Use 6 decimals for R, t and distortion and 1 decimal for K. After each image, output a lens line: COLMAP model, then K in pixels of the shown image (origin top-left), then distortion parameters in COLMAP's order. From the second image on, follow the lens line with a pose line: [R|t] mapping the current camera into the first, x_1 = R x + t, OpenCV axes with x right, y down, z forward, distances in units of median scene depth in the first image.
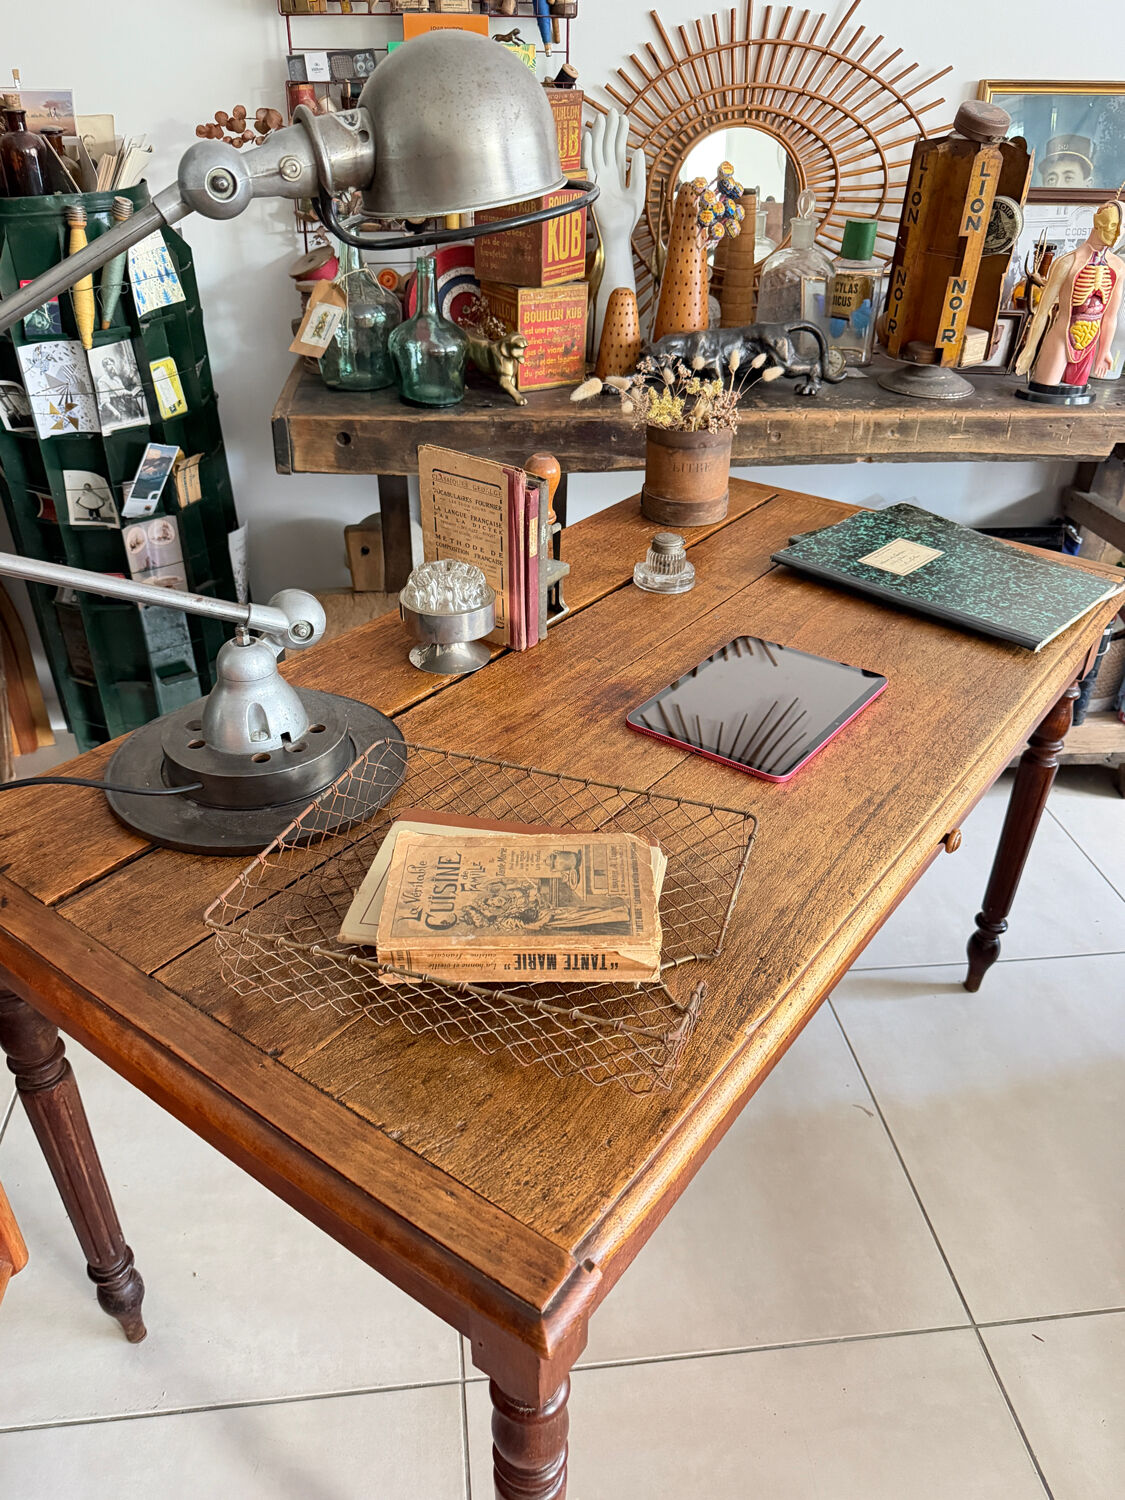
lens RADIAL K [[1155.1, 0, 564.2], [0, 1155.1, 753.5], [0, 0, 1]] dist [0.066258, -0.129544]
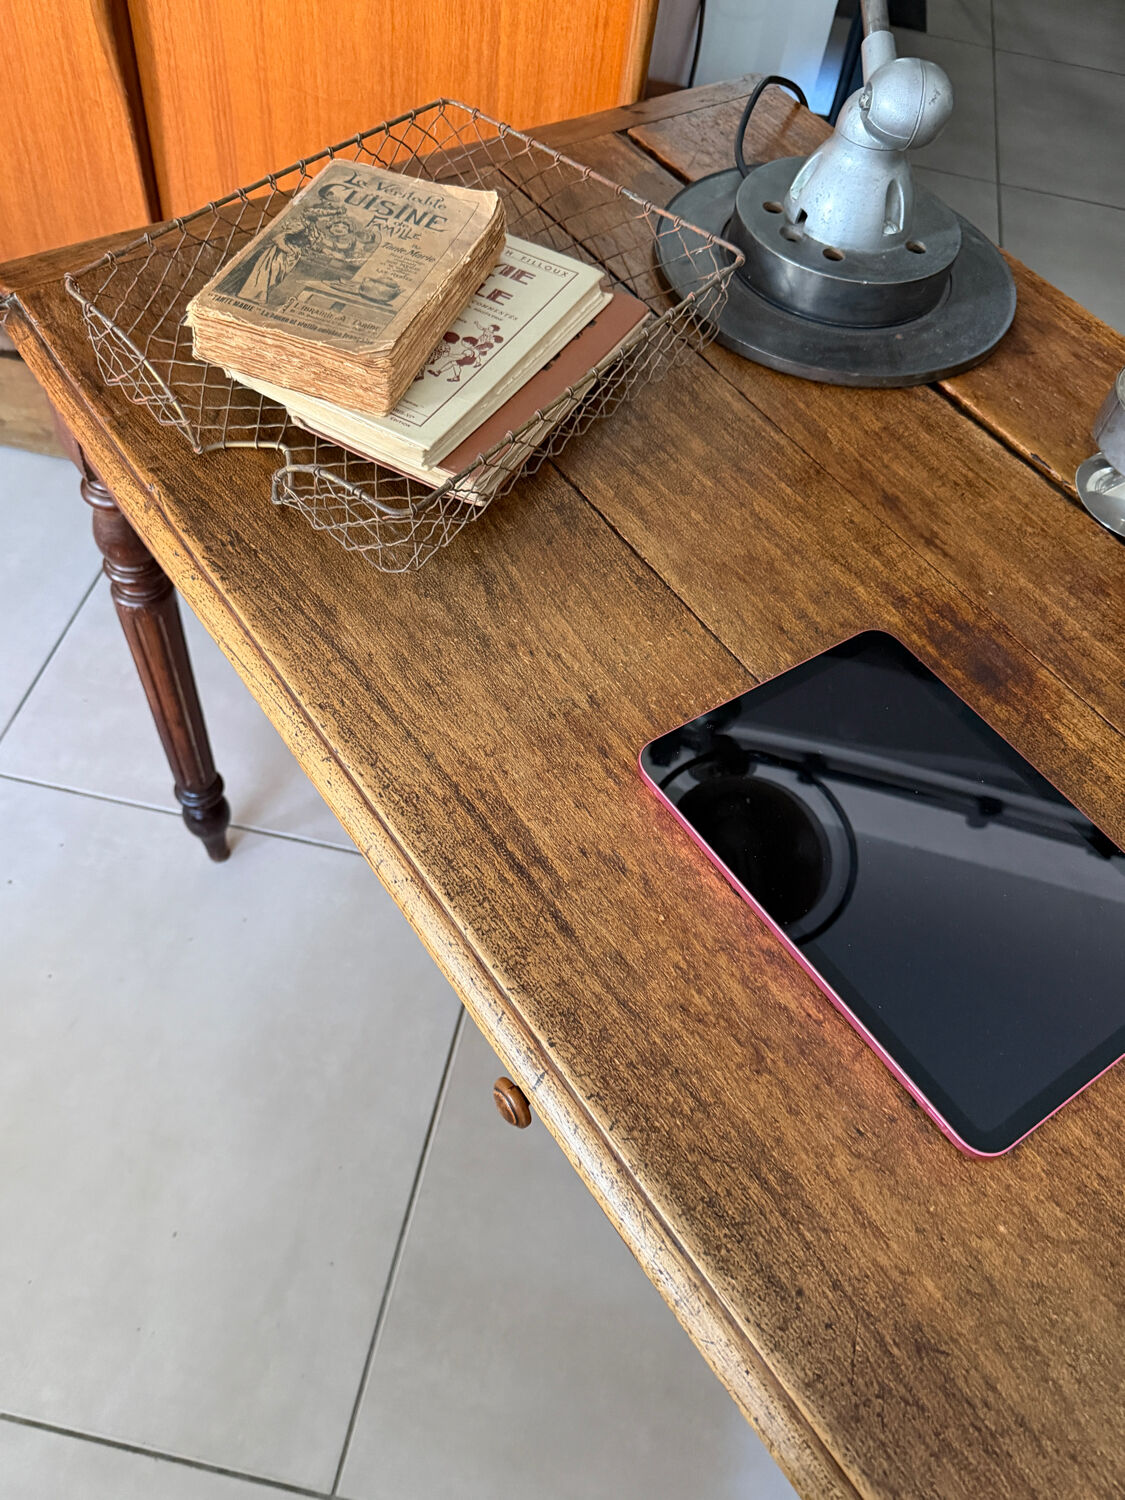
lens RADIAL K [[1205.0, 0, 564.0], [0, 1205.0, 749.7], [0, 0, 1]] dist [0.167067, -0.377331]
pose [[-0.316110, 0.736577, -0.597937, 0.308714], [-0.588783, 0.341885, 0.732427, -0.217500], [0.743915, 0.583582, 0.325610, 0.441963]]
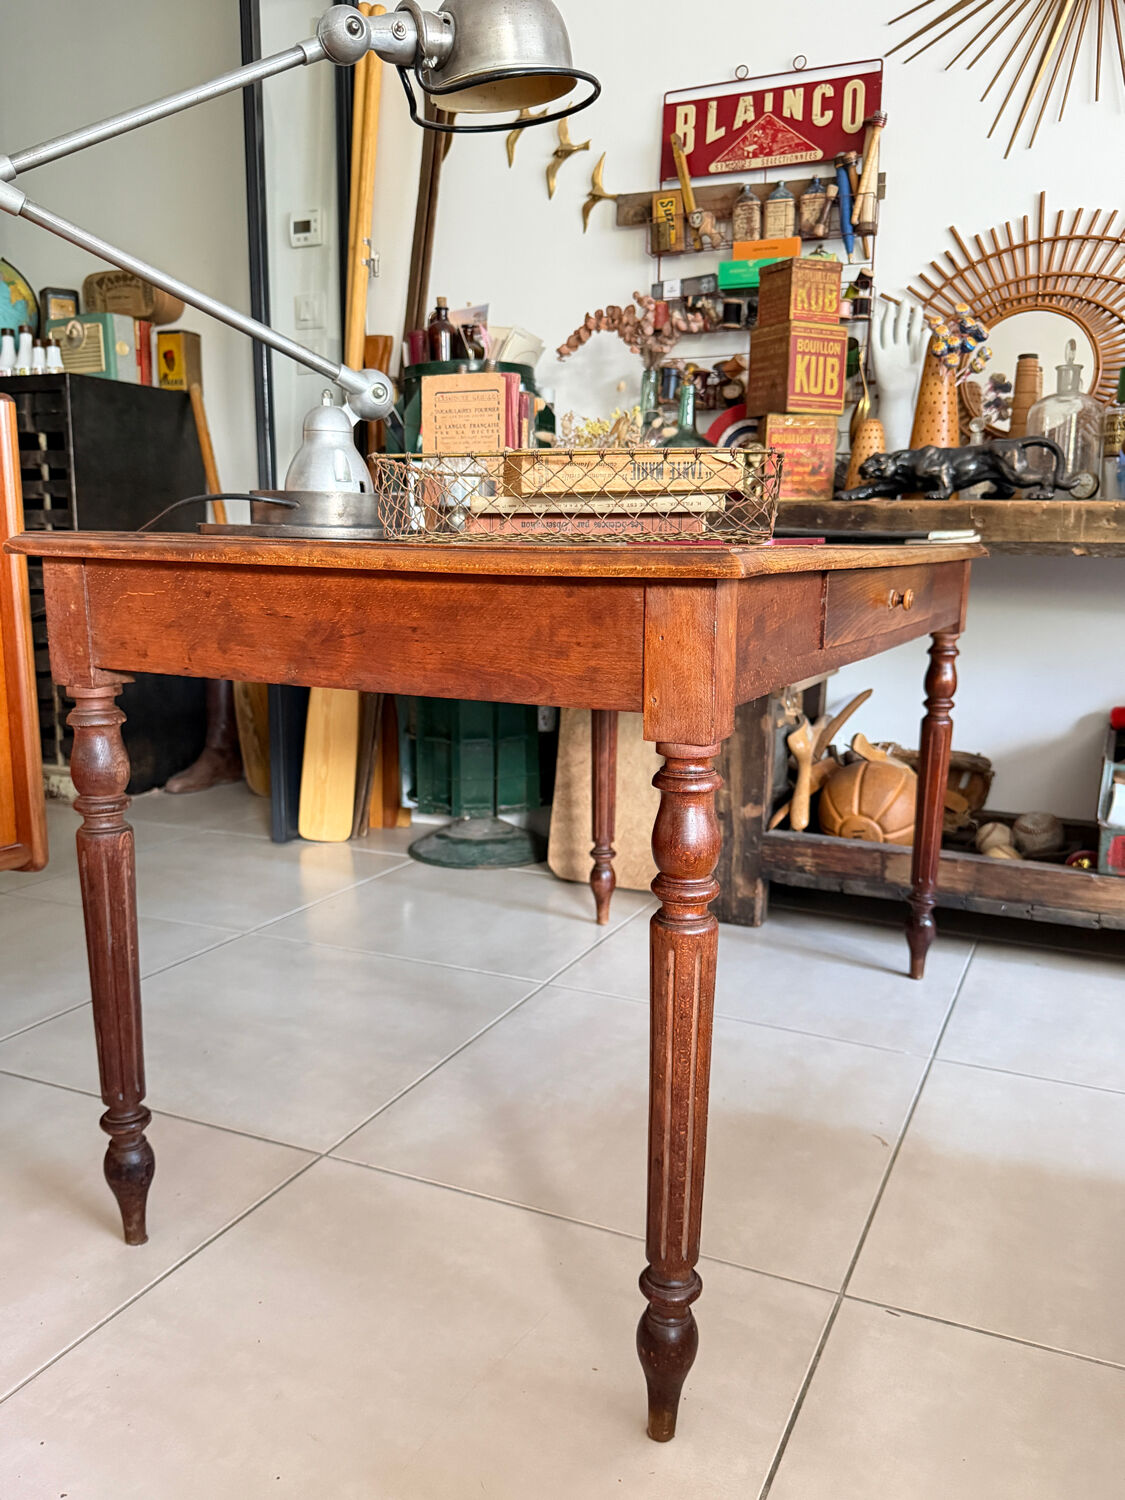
lens RADIAL K [[1220.6, 0, 561.2], [0, 1220.6, 749.6], [0, 0, 1]] dist [0.102494, -0.217850]
pose [[0.849956, 0.081150, -0.520566, 0.447360], [-0.274996, 0.911124, -0.306968, 0.341769], [0.449390, 0.404063, 0.796732, 0.049400]]
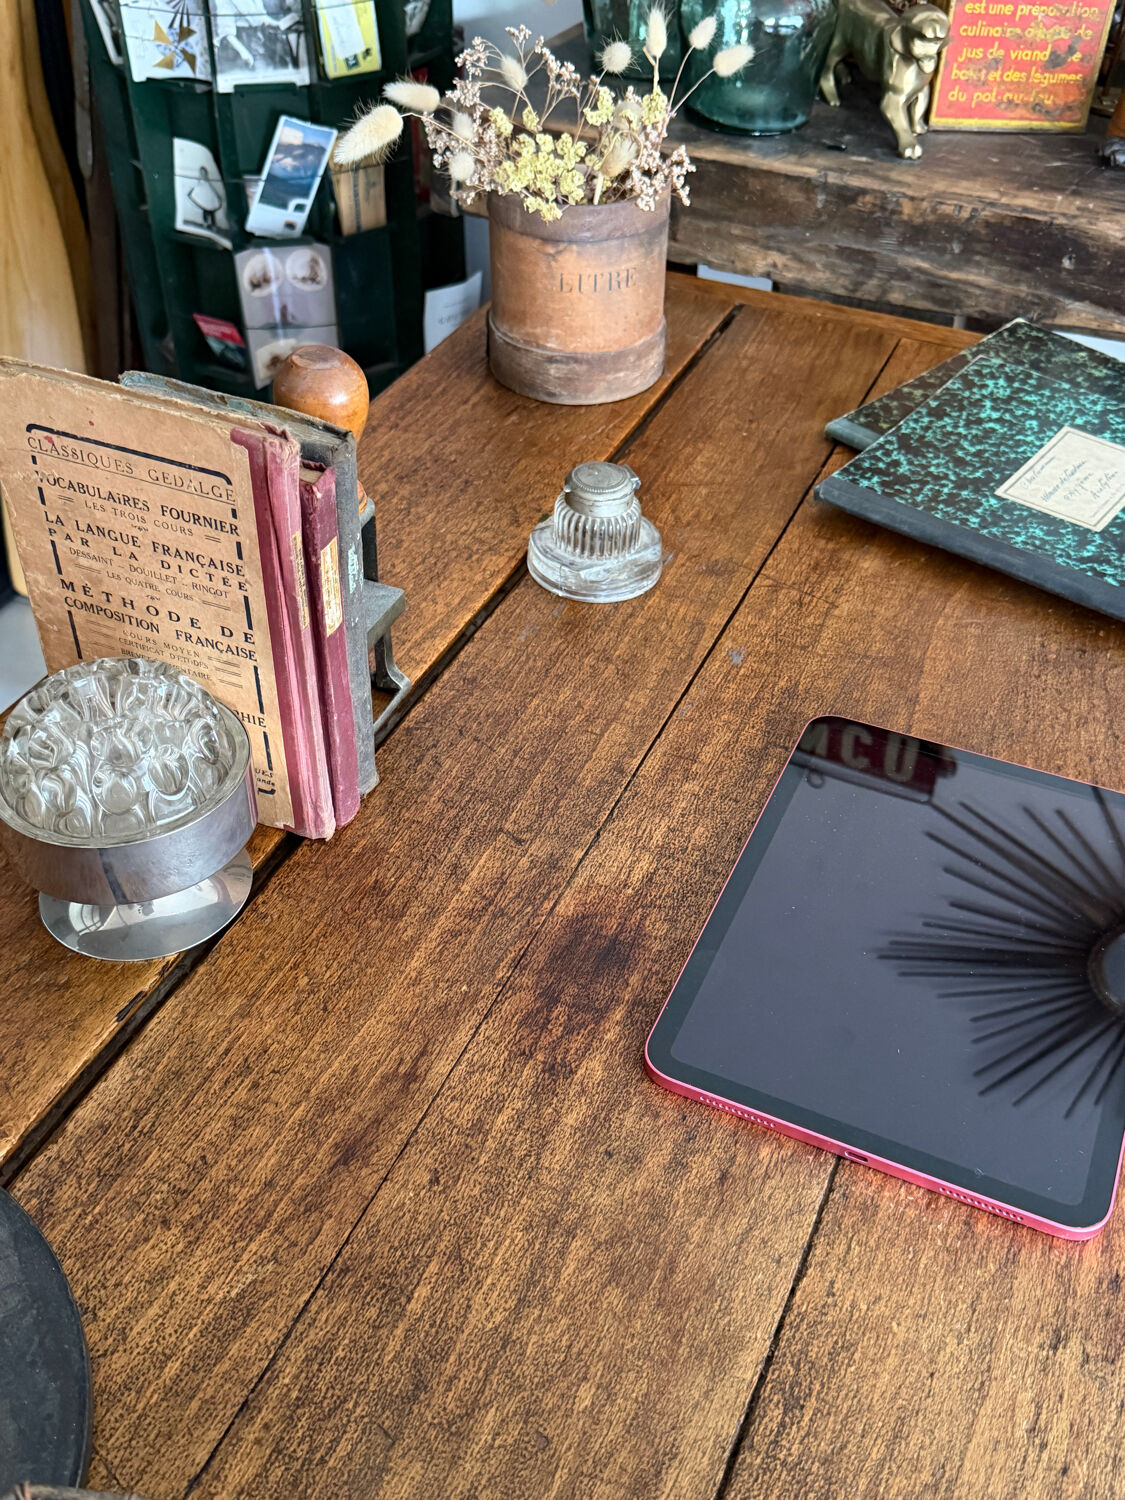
lens RADIAL K [[1511.6, 0, 565.0], [0, 1511.6, 756.1], [0, 0, 1]] dist [0.146363, -0.343041]
pose [[0.872505, 0.317960, -0.370994, 0.154997], [-0.267525, 0.946243, 0.181811, -0.139061], [0.408859, -0.059381, 0.910664, 0.333175]]
